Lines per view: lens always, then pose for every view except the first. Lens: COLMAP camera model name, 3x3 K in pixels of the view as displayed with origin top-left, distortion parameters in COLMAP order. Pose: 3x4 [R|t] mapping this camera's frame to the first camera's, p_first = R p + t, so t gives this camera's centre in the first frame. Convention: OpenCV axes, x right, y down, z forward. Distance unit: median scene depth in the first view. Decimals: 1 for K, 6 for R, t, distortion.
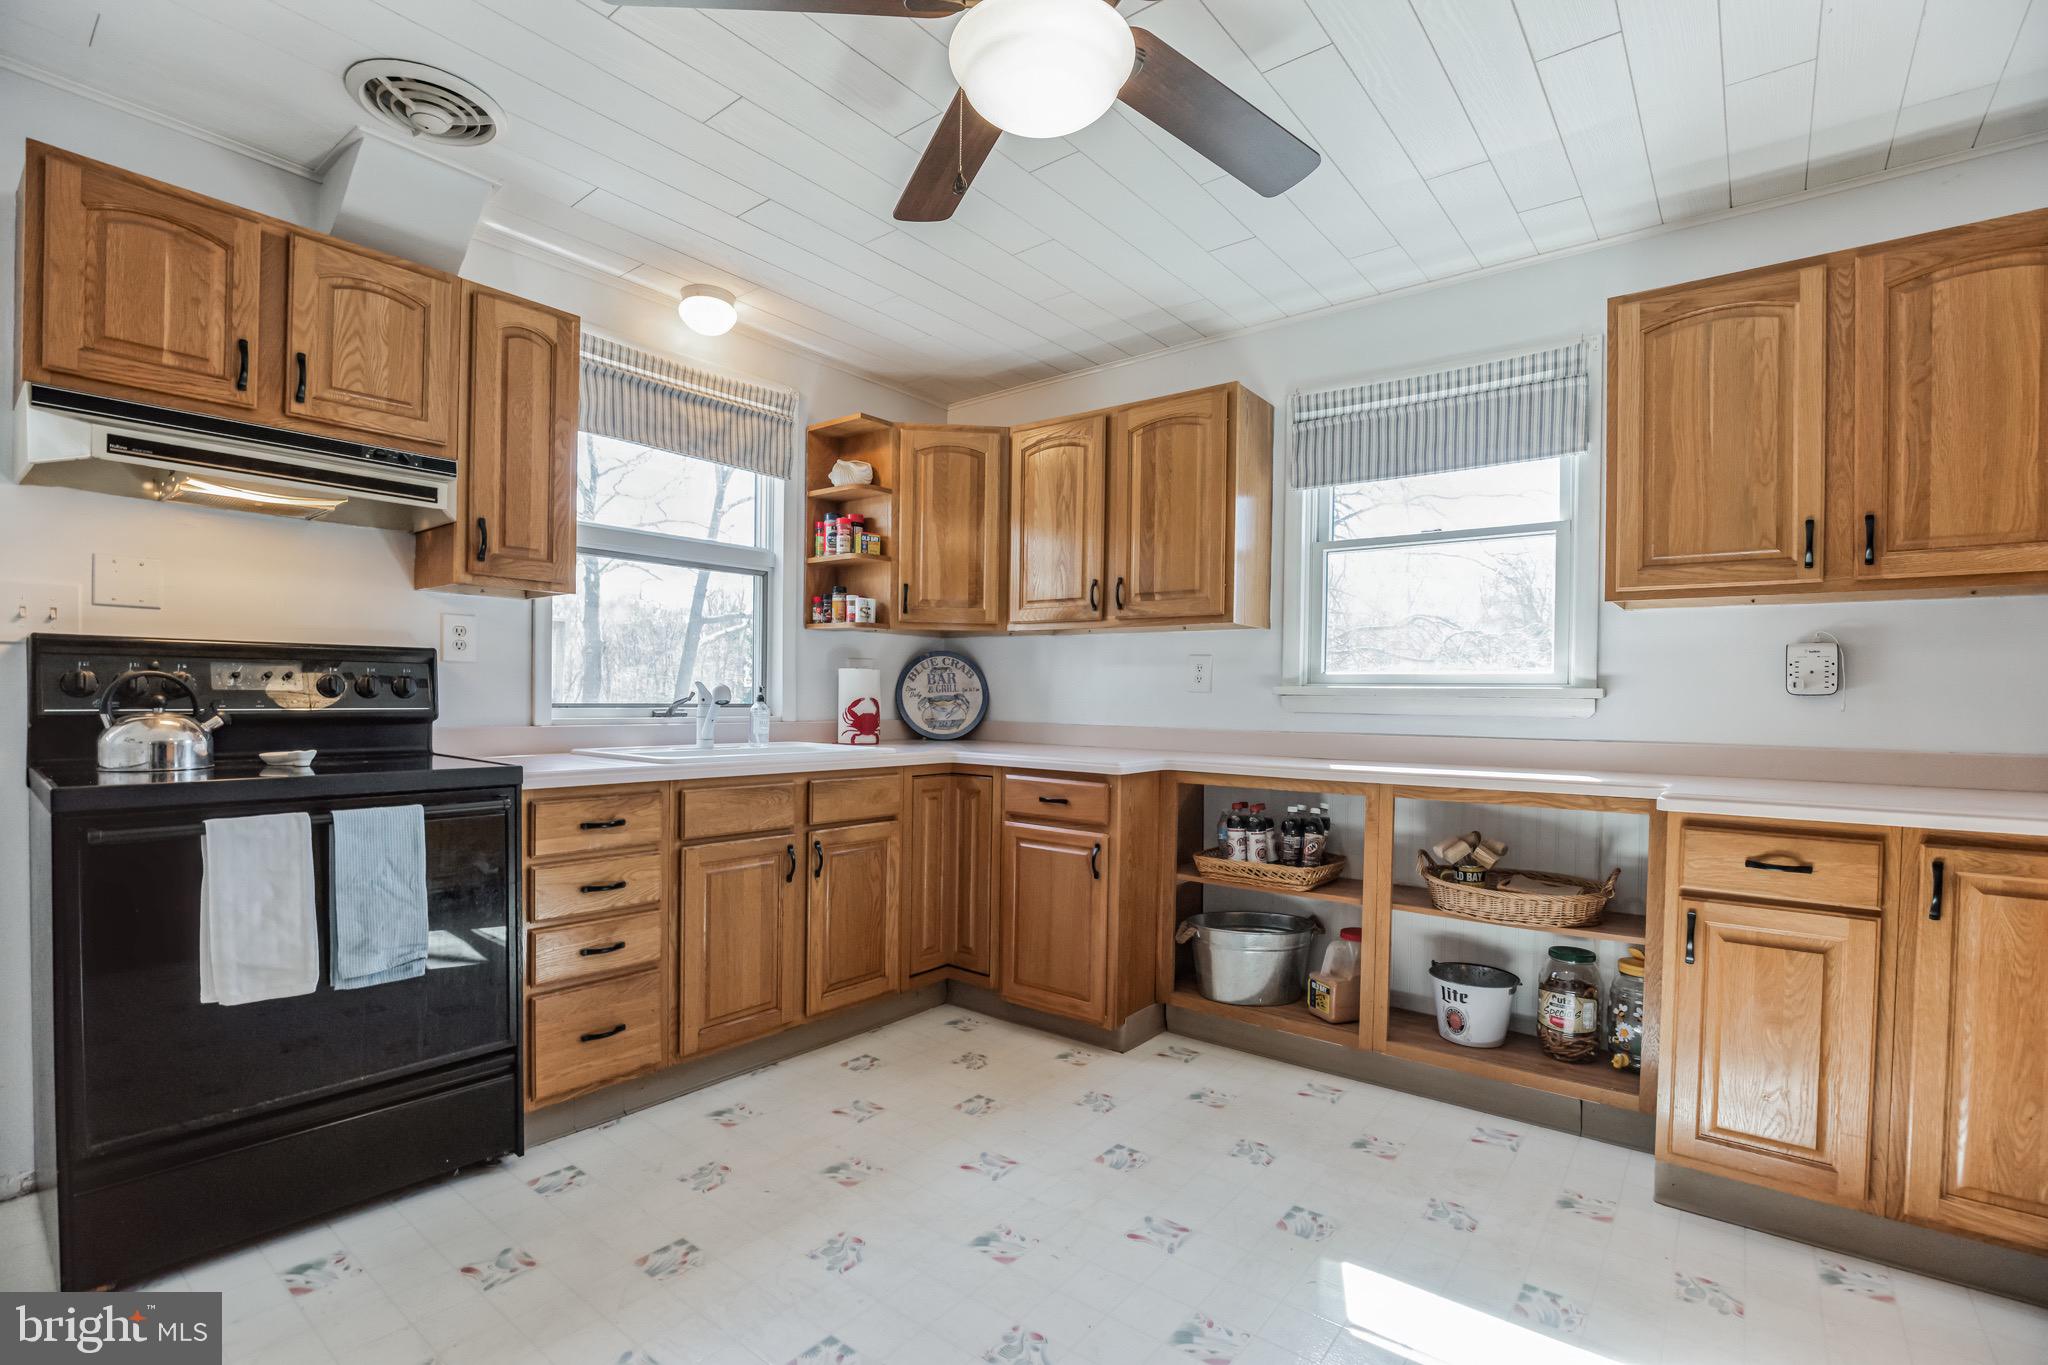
lens RADIAL K [[965.4, 0, 1031.8], [0, 965.4, 687.6], [0, 0, 1]] dist [-0.025784, 0.002681]
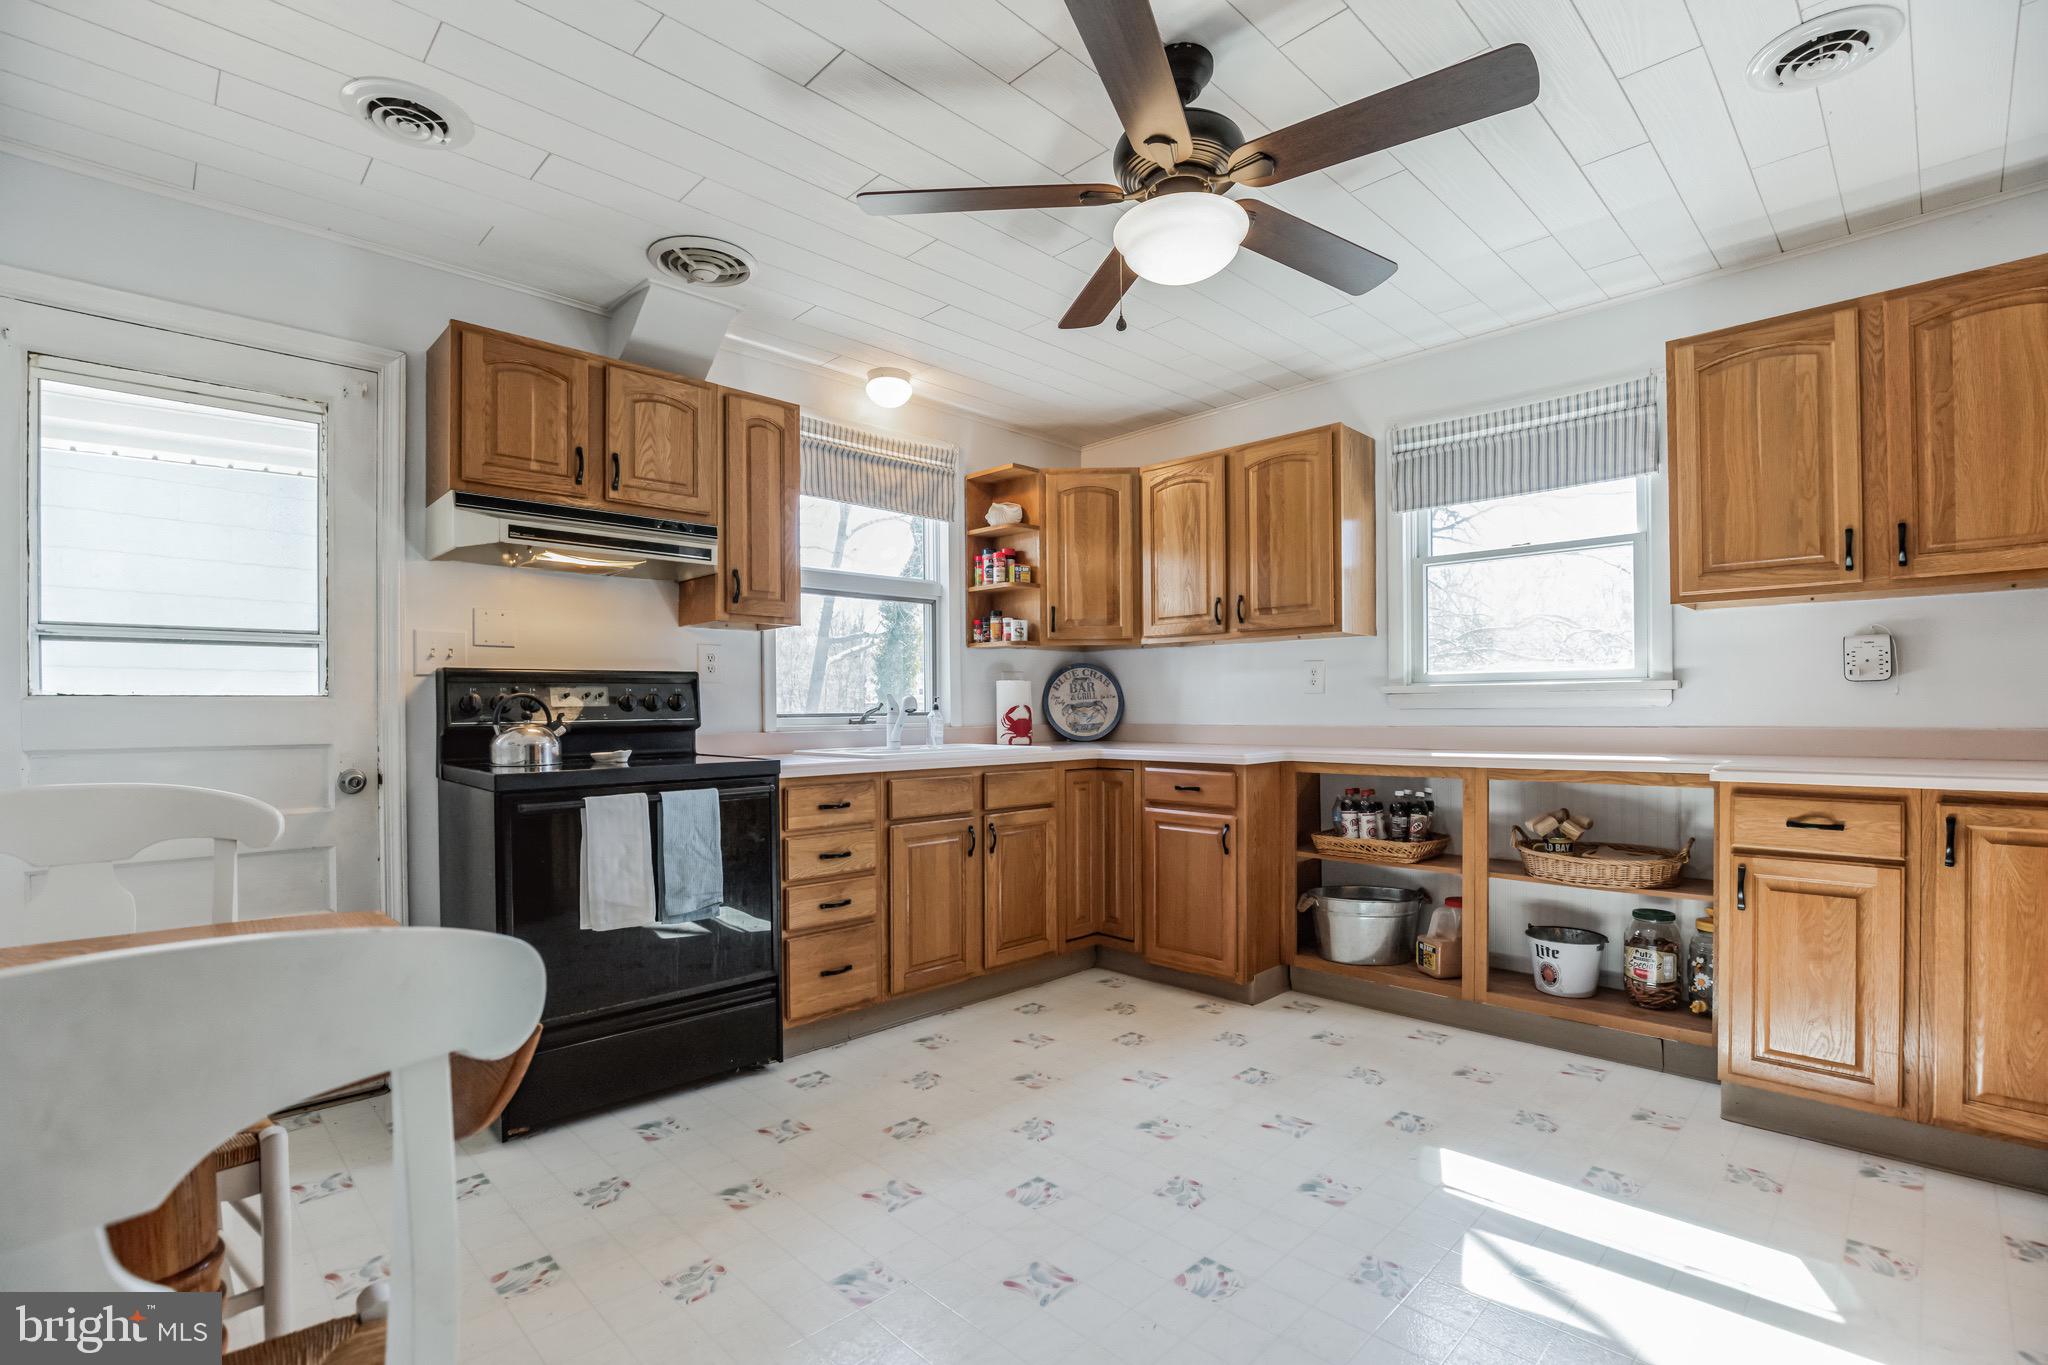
lens RADIAL K [[965.4, 0, 1026.6], [0, 965.4, 698.8], [0, 0, 1]] dist [-0.025784, 0.002681]
pose [[0.992164, -0.023101, -0.122792, -0.032312], [0.022967, 0.999733, -0.002510, 0.008917], [0.122817, -0.000329, 0.992429, -0.238623]]
